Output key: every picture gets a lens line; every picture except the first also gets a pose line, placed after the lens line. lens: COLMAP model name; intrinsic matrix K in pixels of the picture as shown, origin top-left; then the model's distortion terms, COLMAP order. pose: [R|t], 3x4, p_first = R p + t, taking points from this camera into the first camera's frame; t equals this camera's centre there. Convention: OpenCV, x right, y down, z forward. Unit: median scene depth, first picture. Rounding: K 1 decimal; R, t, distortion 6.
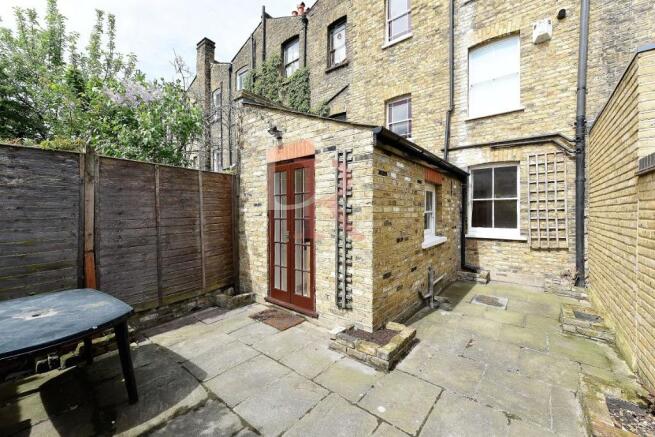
lens RADIAL K [[261.0, 0, 332.5], [0, 261.0, 211.6], [0, 0, 1]] dist [-0.000083, 0.000154]
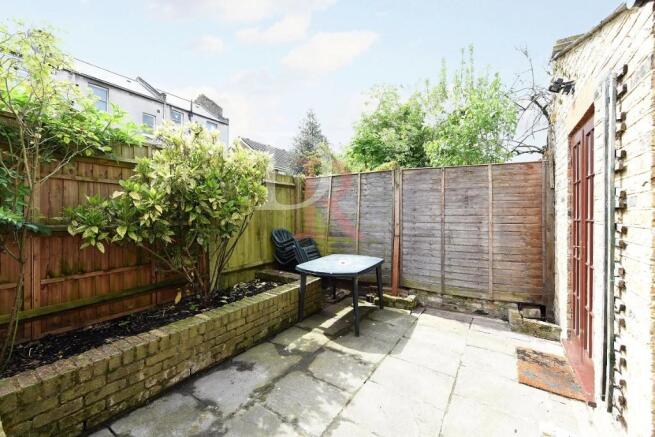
lens RADIAL K [[261.0, 0, 332.5], [0, 261.0, 211.6], [0, 0, 1]] dist [-0.000083, 0.000154]
pose [[0.095292, -0.001005, -0.995449, 0.425505], [-0.013524, 0.999906, -0.002305, 0.021257], [0.995357, 0.013682, 0.095270, 0.435162]]
